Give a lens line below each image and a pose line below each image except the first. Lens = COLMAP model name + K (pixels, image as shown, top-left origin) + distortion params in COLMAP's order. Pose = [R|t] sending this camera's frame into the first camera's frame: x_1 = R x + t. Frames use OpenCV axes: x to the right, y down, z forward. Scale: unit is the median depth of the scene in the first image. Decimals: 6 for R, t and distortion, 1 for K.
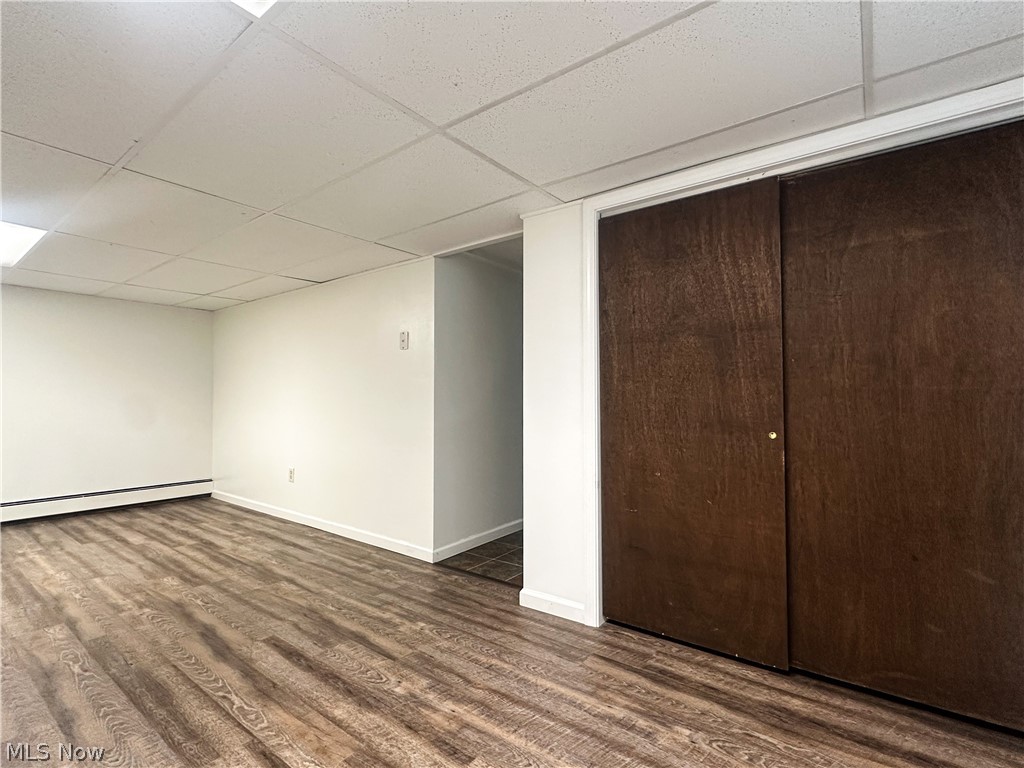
lens RADIAL K [[479.4, 0, 518.9], [0, 479.4, 384.1], [0, 0, 1]] dist [-0.001265, -0.000633]
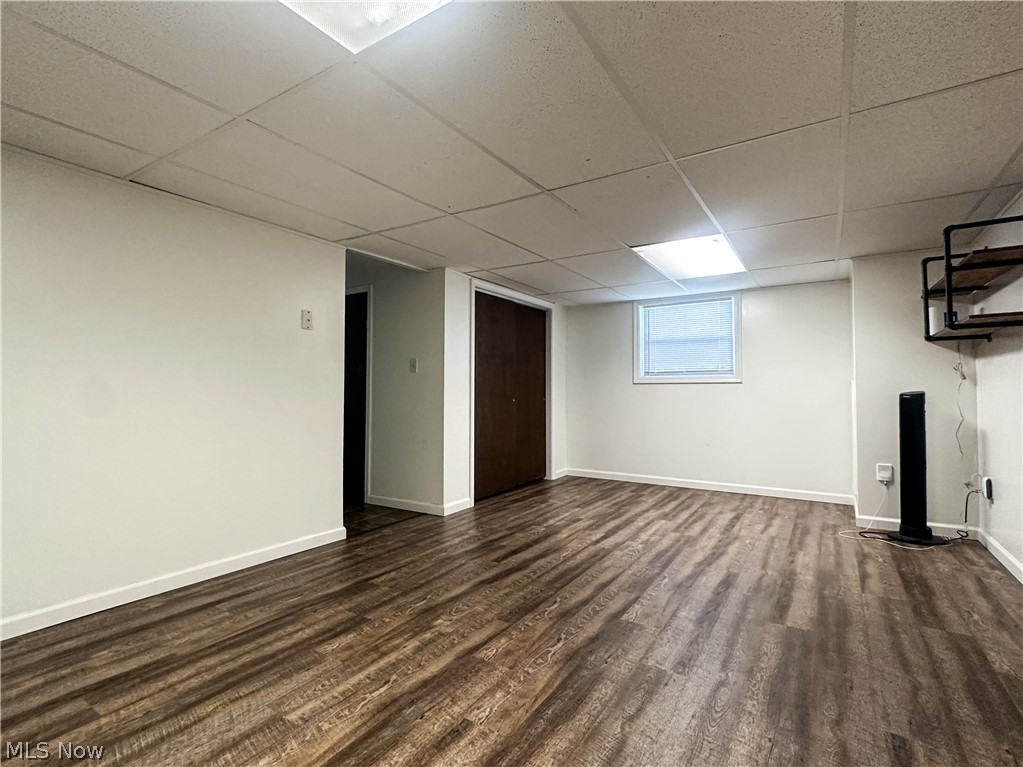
lens RADIAL K [[478.9, 0, 497.7], [0, 478.9, 379.6], [0, 0, 1]] dist [-0.001265, -0.000633]
pose [[-0.035400, 0.025563, 0.999046, -1.561145], [-0.030297, 0.999186, -0.026640, 0.049797], [-0.998914, -0.031211, -0.034596, 0.881249]]
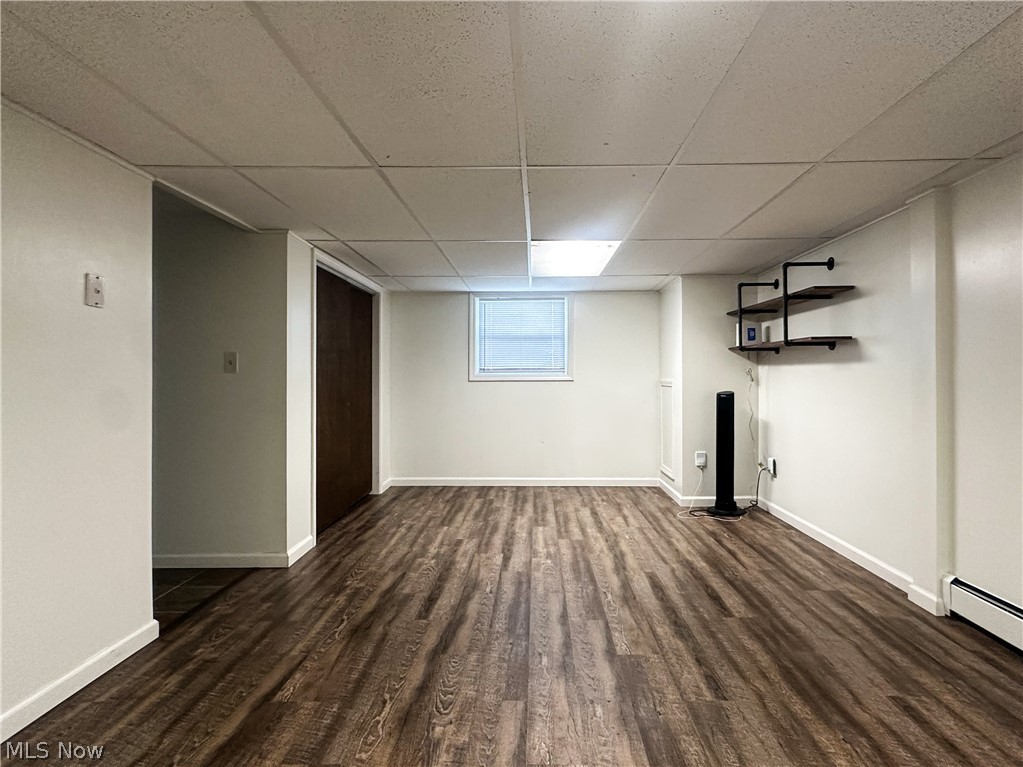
lens RADIAL K [[509.1, 0, 514.2], [0, 509.1, 379.7], [0, 0, 1]] dist [-0.002652, 0.001045]
pose [[-0.557089, -0.000330, 0.830453, -1.313294], [-0.019898, 0.999718, -0.012952, 0.010170], [-0.830214, -0.023740, -0.556939, 1.227031]]
